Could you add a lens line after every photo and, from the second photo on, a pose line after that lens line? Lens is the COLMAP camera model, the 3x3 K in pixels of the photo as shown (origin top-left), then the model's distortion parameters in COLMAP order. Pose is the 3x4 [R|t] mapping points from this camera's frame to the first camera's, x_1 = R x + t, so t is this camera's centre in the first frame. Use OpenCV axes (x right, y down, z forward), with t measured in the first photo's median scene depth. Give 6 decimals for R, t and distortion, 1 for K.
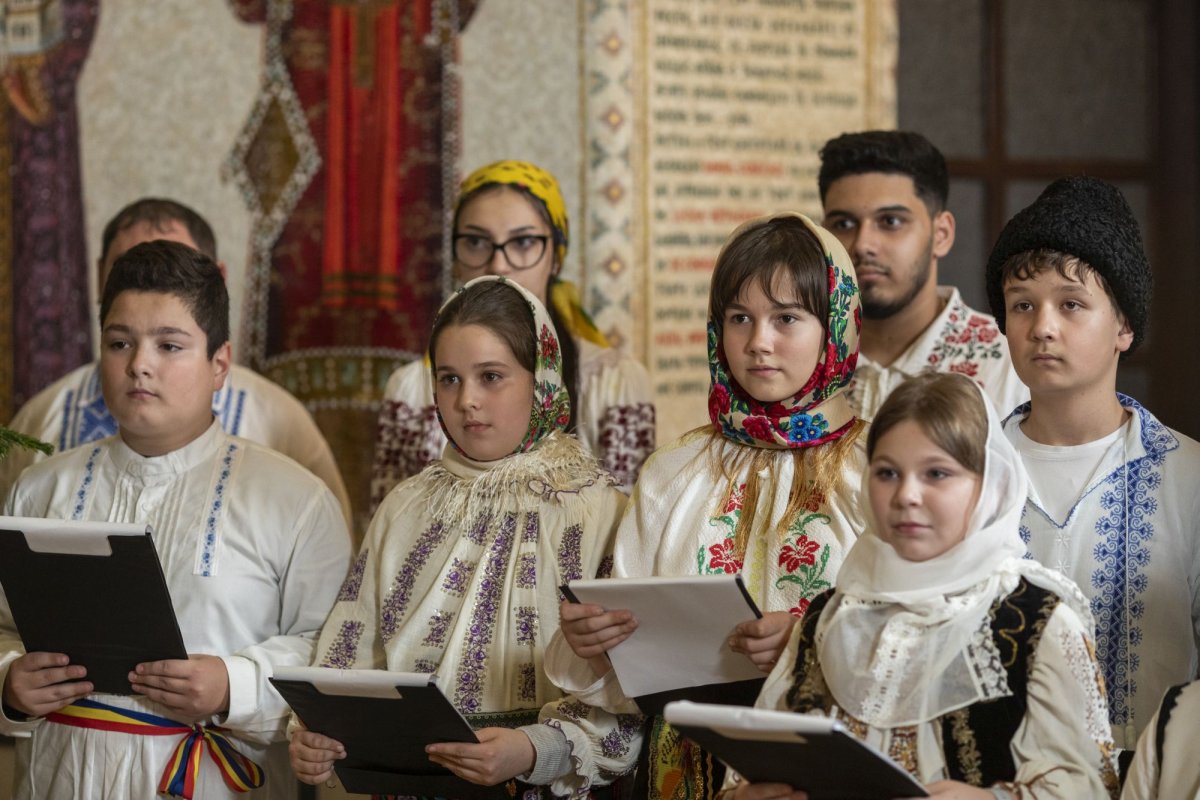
lens RADIAL K [[534.0, 0, 595.6], [0, 534.0, 402.0], [0, 0, 1]] dist [0.001410, -0.000078]
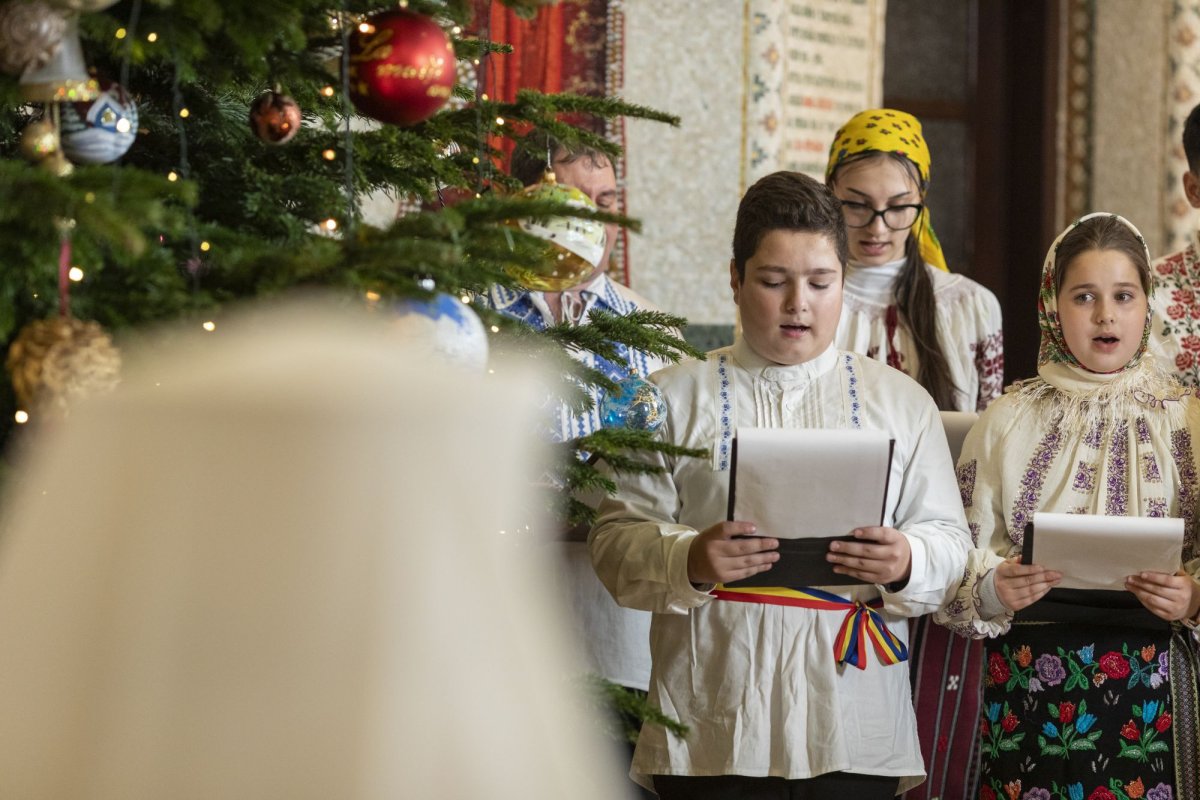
lens RADIAL K [[510.8, 0, 600.0], [0, 510.8, 301.7], [0, 0, 1]] dist [0.000616, -0.000080]
pose [[0.999109, 0.025145, 0.033895, -1.269540], [-0.024420, 0.999468, -0.021631, 0.003588], [-0.034420, 0.020784, 0.999191, -0.073780]]
